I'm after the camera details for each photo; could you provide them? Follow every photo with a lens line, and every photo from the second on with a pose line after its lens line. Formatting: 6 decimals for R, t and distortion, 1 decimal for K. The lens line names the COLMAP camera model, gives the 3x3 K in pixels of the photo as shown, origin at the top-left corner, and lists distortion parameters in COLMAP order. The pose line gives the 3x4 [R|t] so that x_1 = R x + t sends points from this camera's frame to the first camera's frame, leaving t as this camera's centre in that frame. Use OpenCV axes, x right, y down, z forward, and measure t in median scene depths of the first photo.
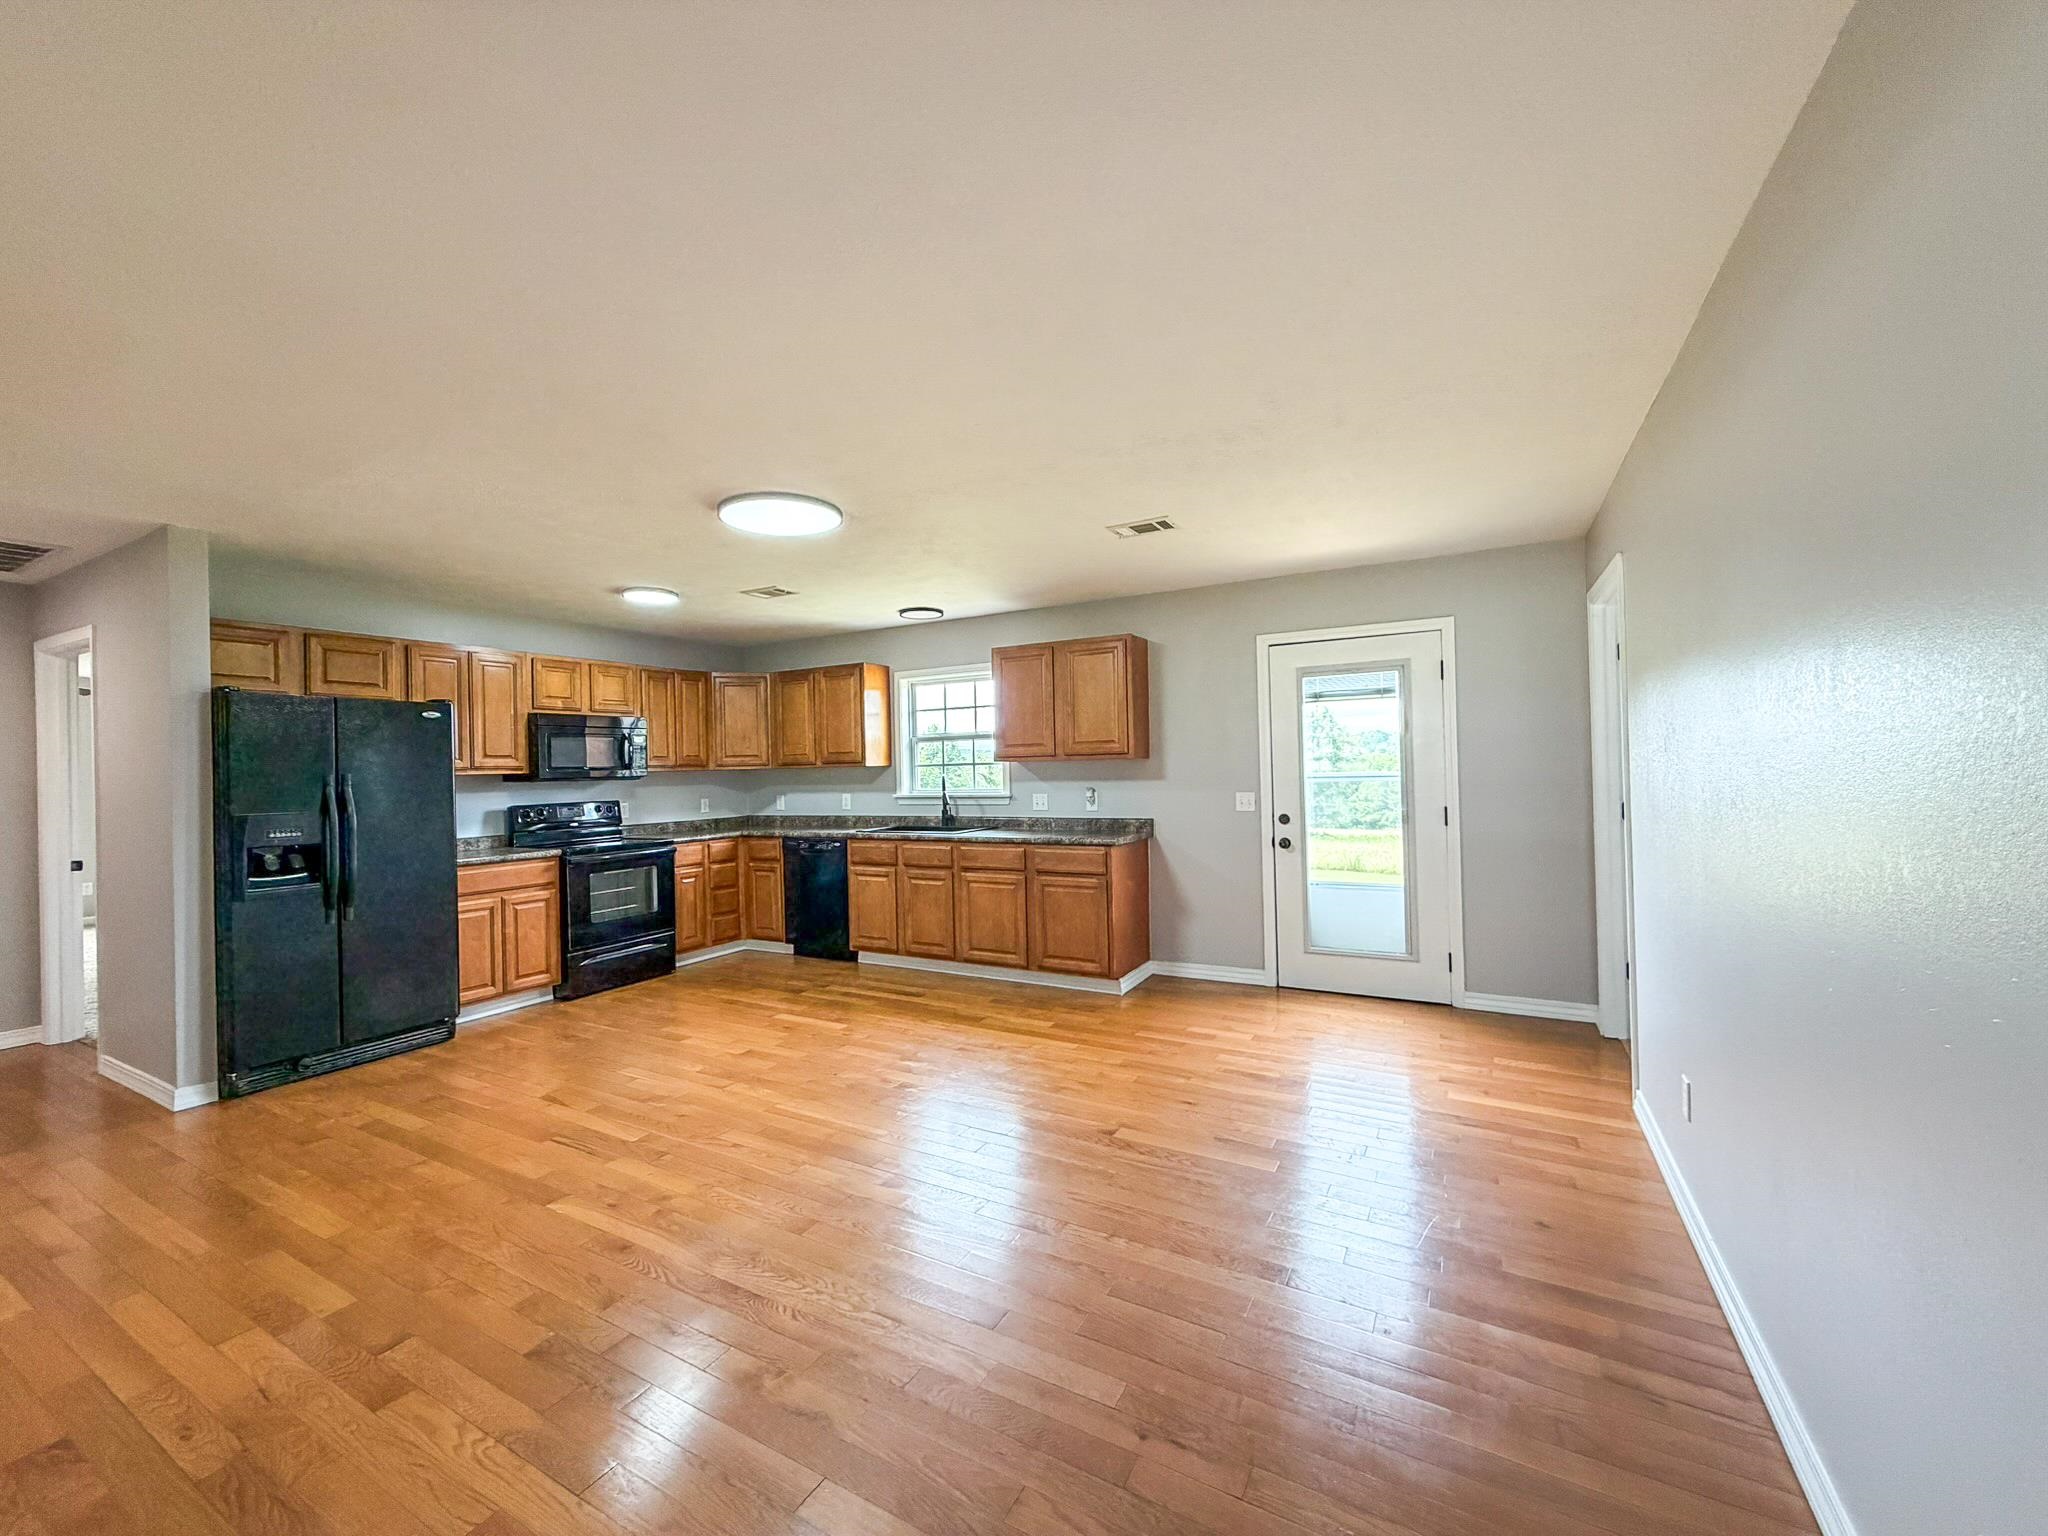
lens RADIAL K [[812.1, 0, 1032.7], [0, 812.1, 771.4], [0, 0, 1]] dist [-0.002328, -0.000540]
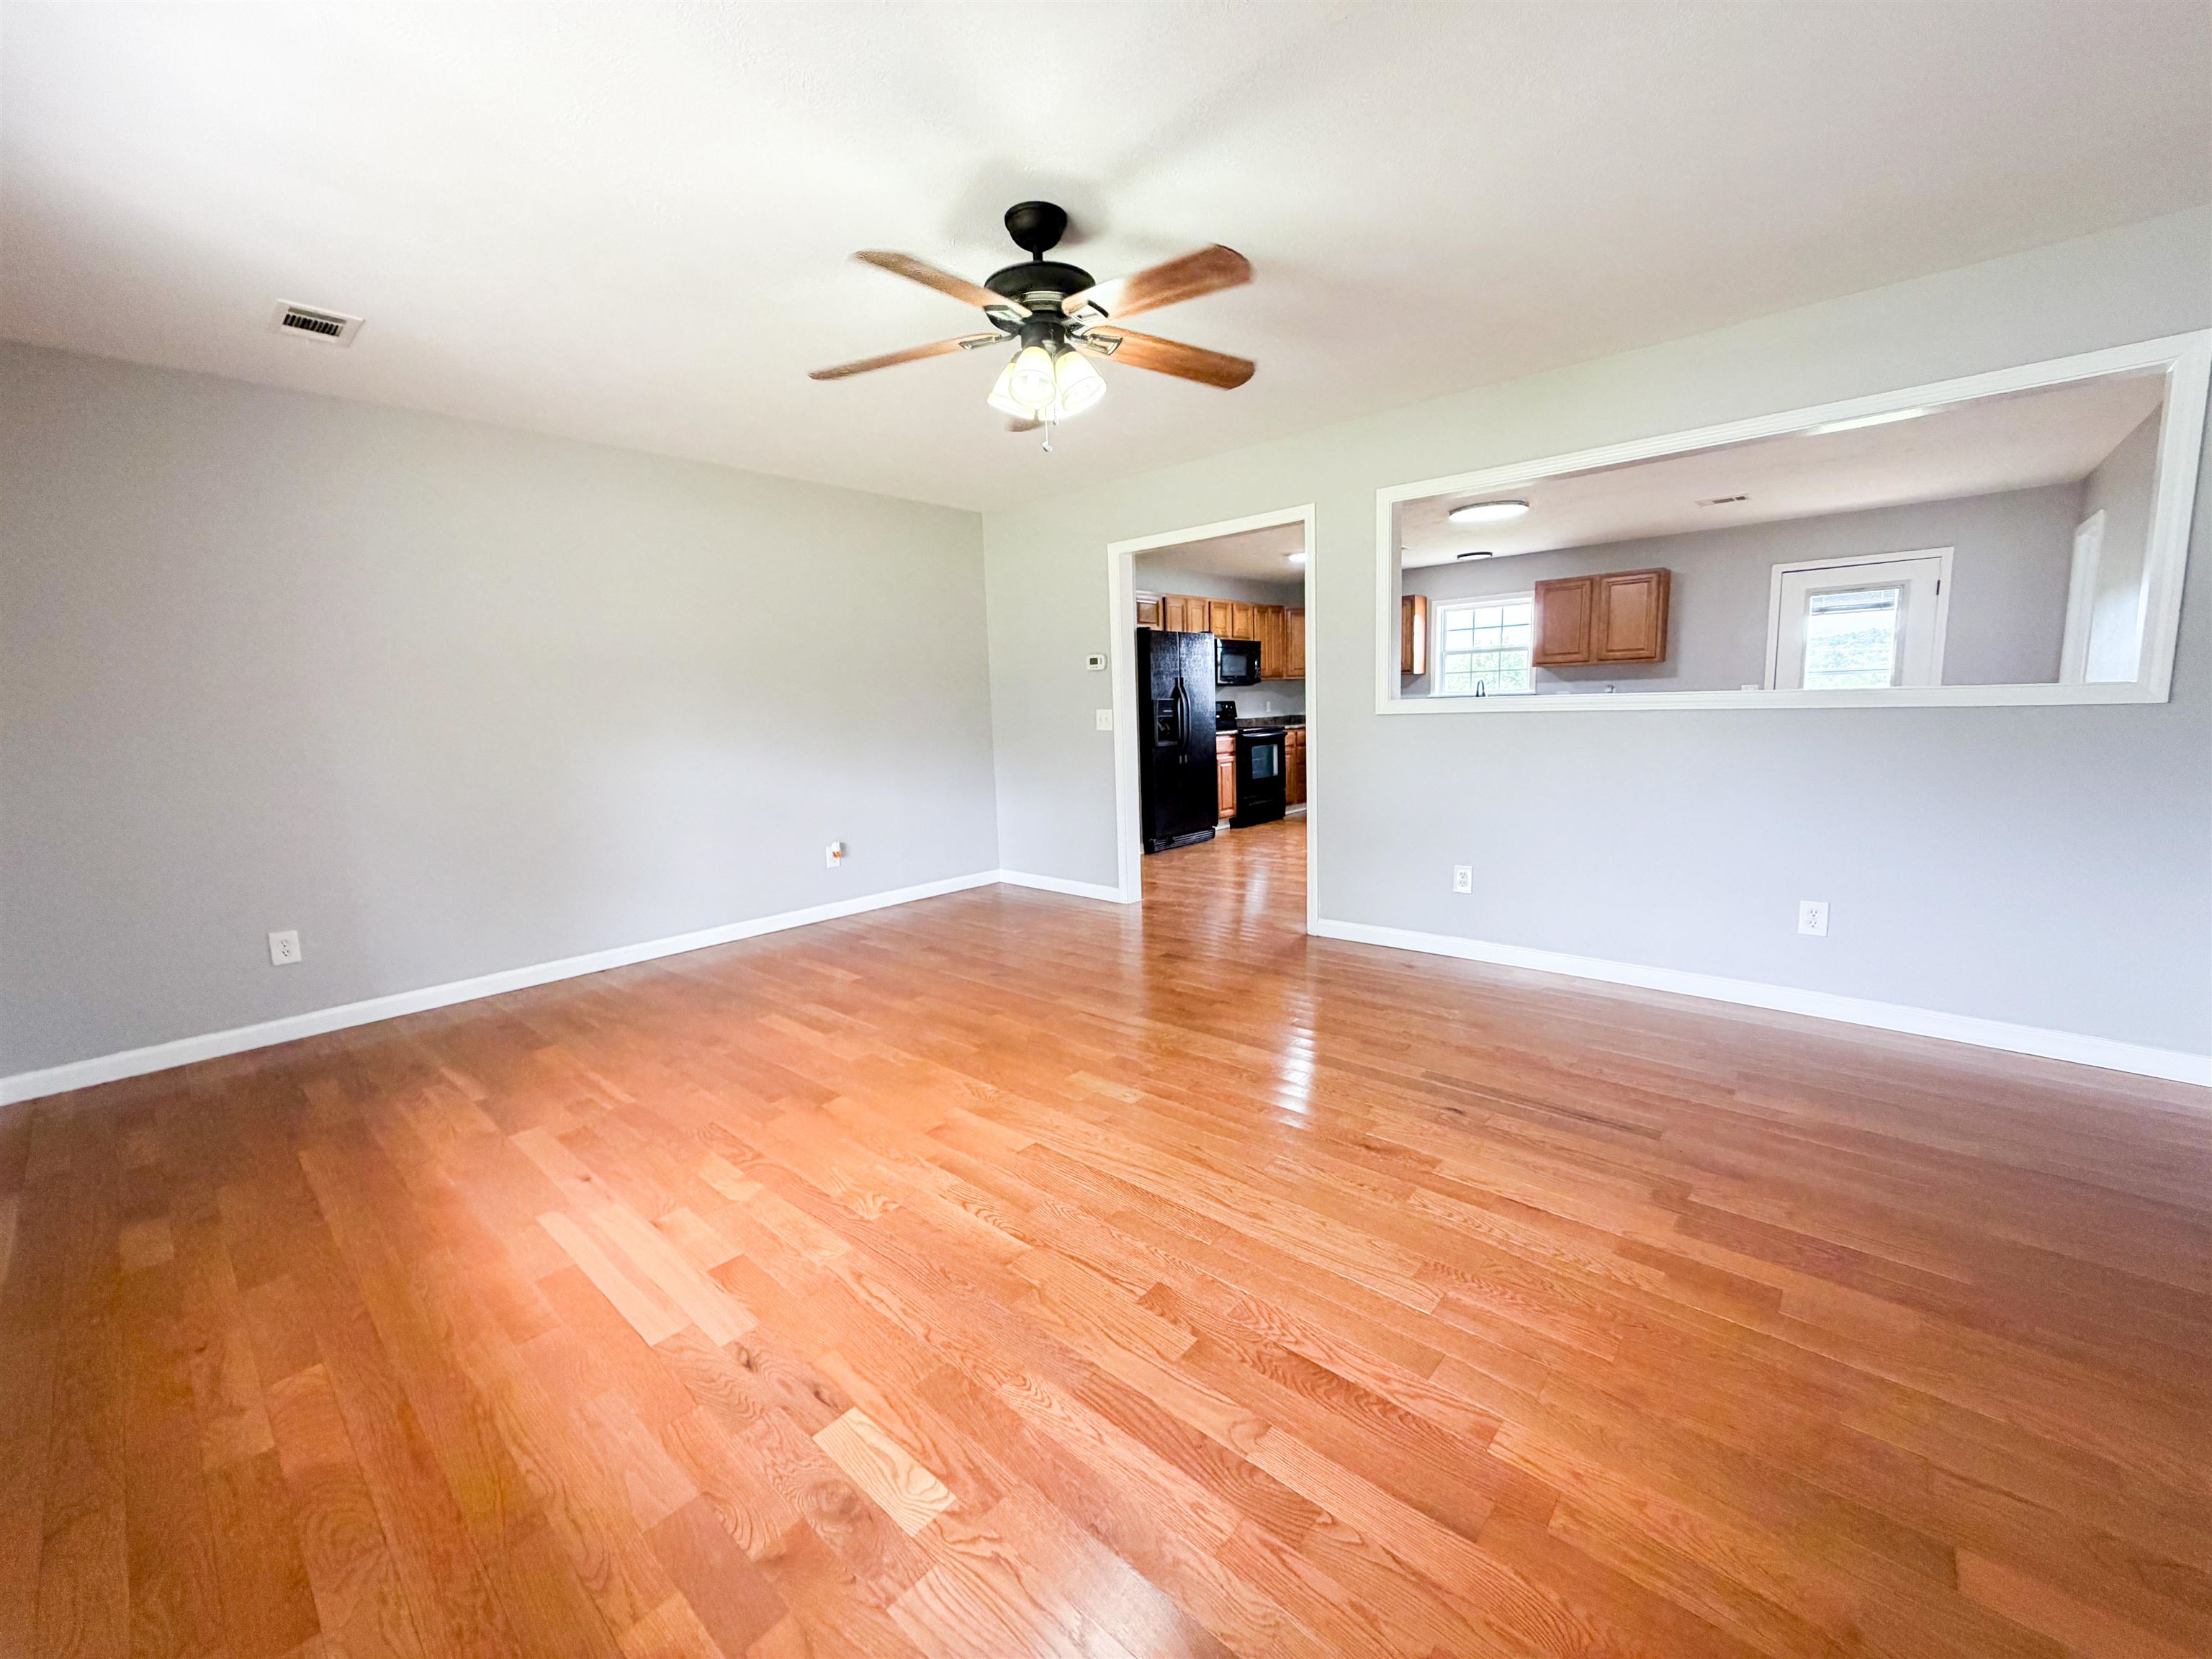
lens RADIAL K [[877.1, 0, 1109.2], [0, 877.1, 833.2], [0, 0, 1]] dist [-0.002328, -0.000540]
pose [[0.974623, 0.022240, -0.222745, -0.452931], [0.011190, 0.988968, 0.147706, 0.042838], [0.223572, -0.146450, 0.963622, -0.686976]]
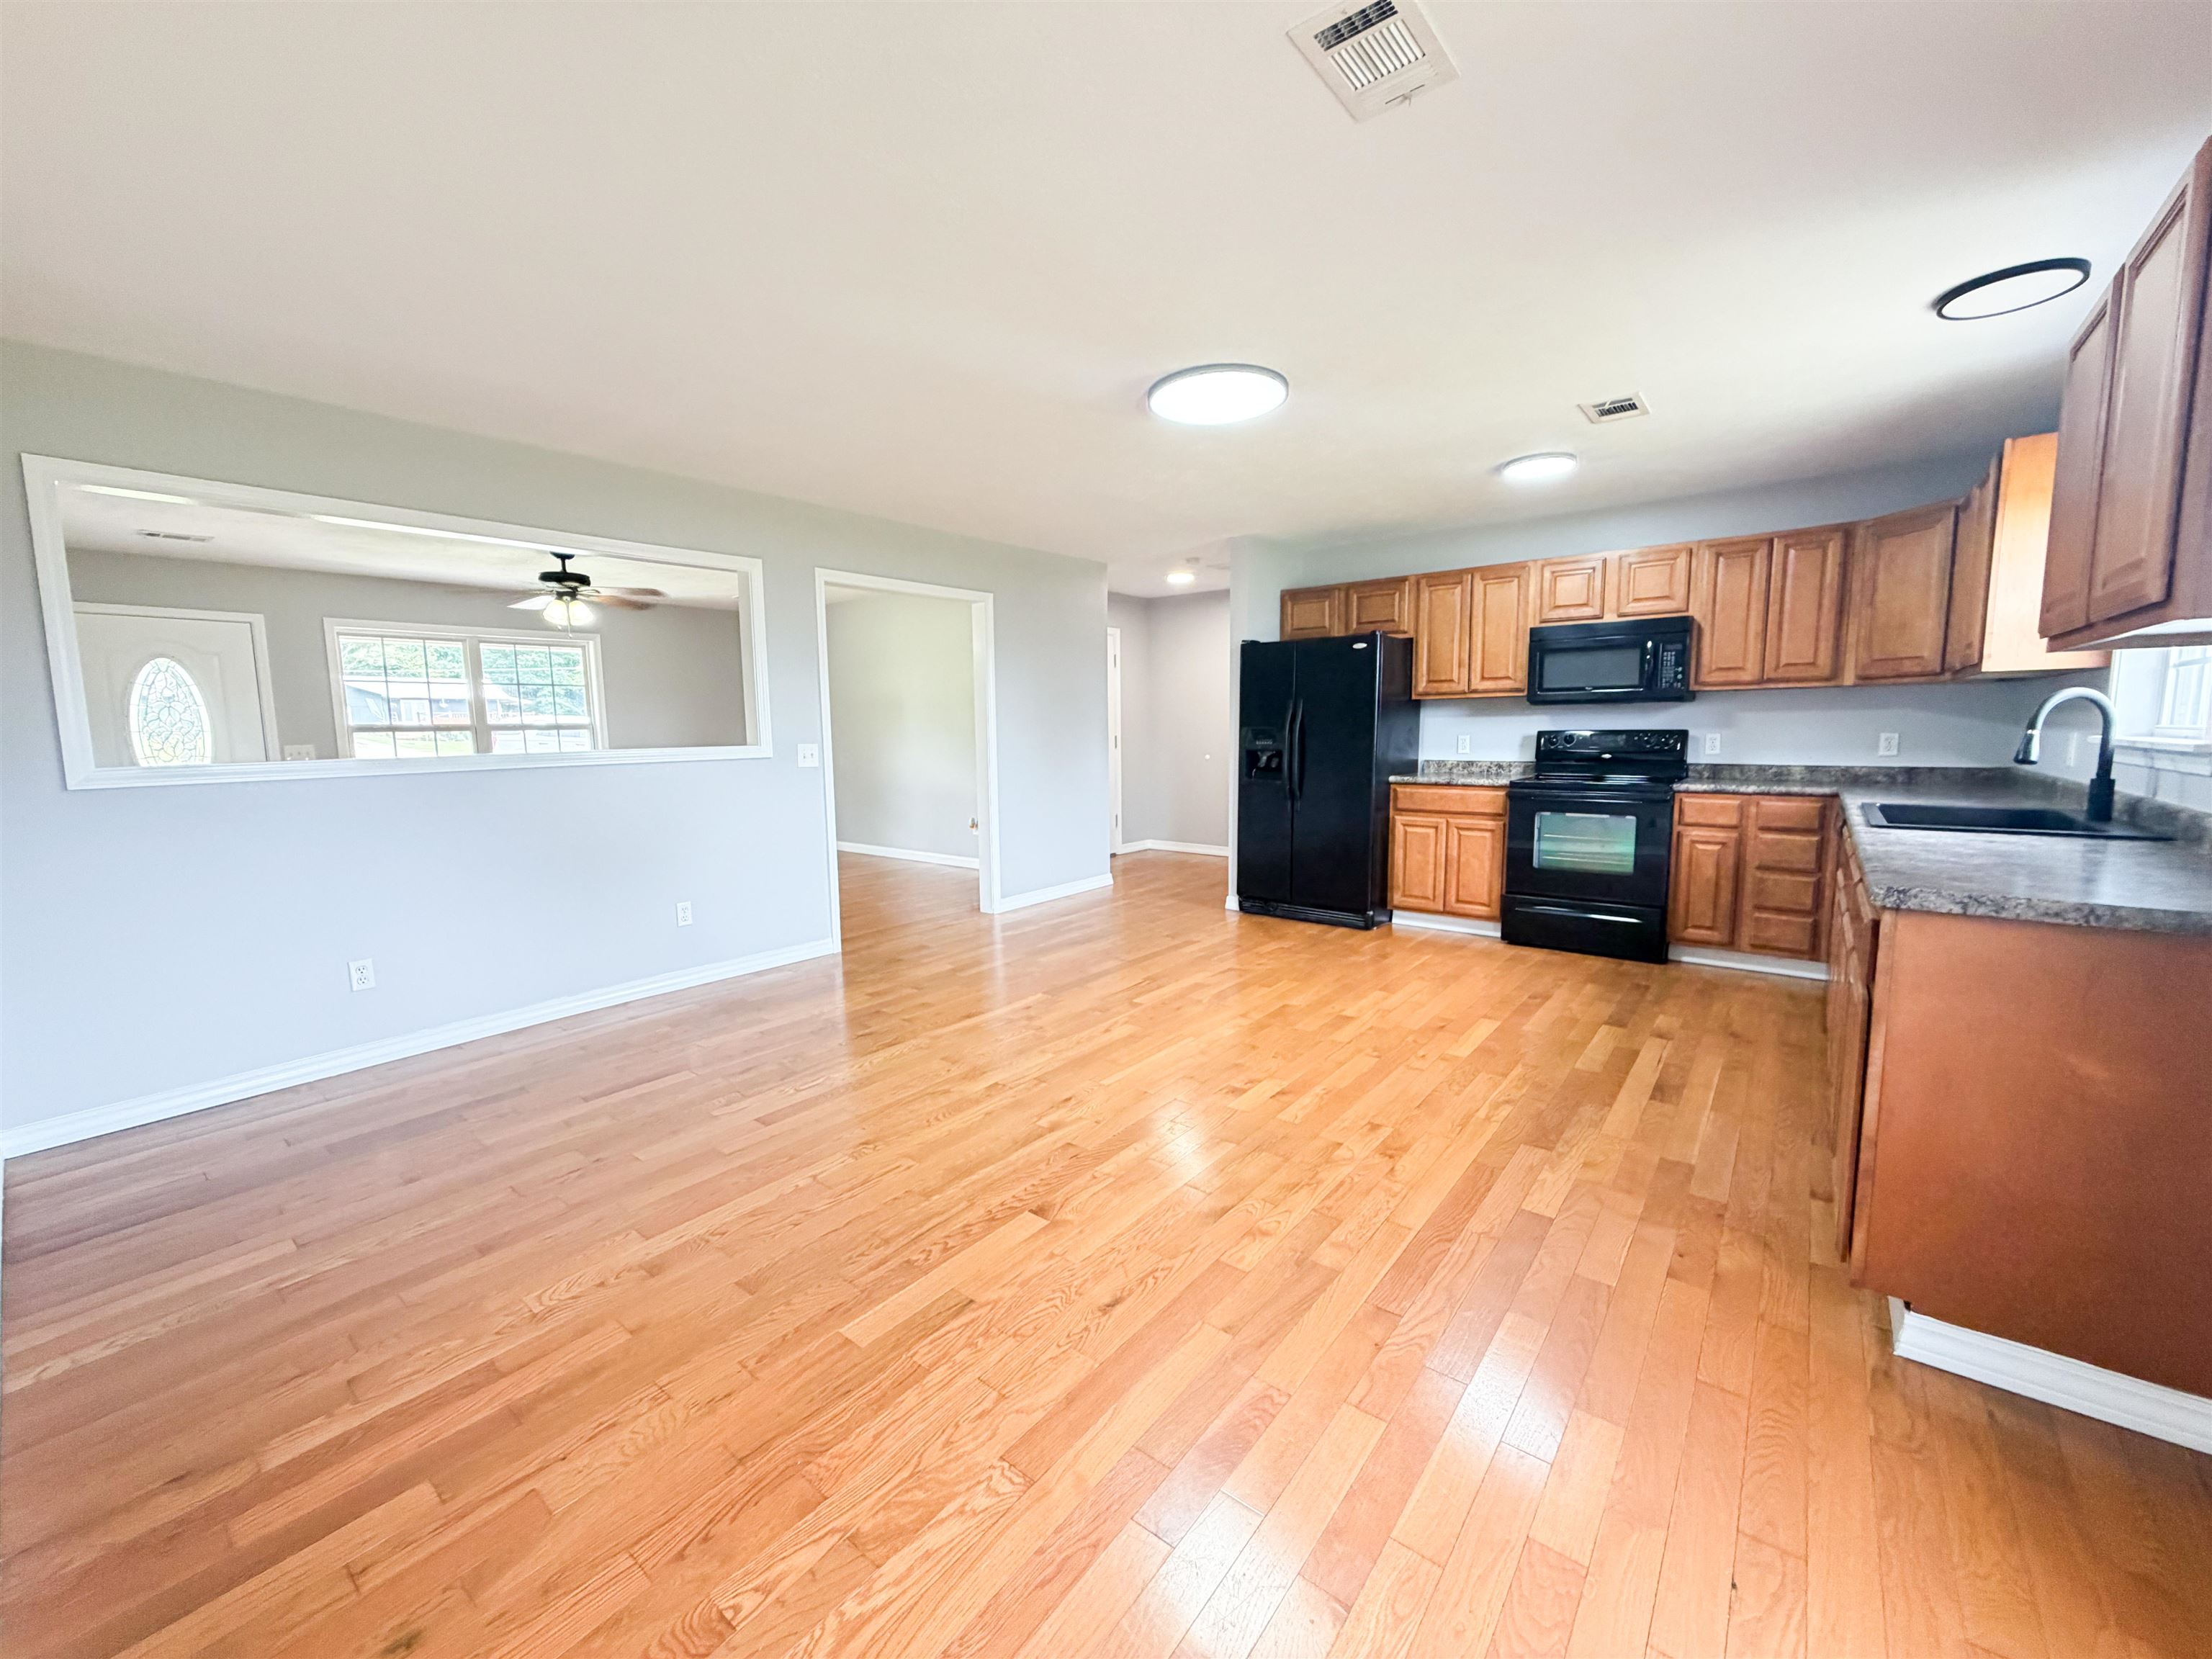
lens RADIAL K [[877.1, 0, 1089.2], [0, 877.1, 831.9], [0, 0, 1]] dist [-0.002328, -0.000540]
pose [[-0.188335, 0.145158, -0.971318, 0.488529], [0.019779, 0.989377, 0.144021, 0.002169], [0.981906, 0.007913, -0.189206, 0.733481]]
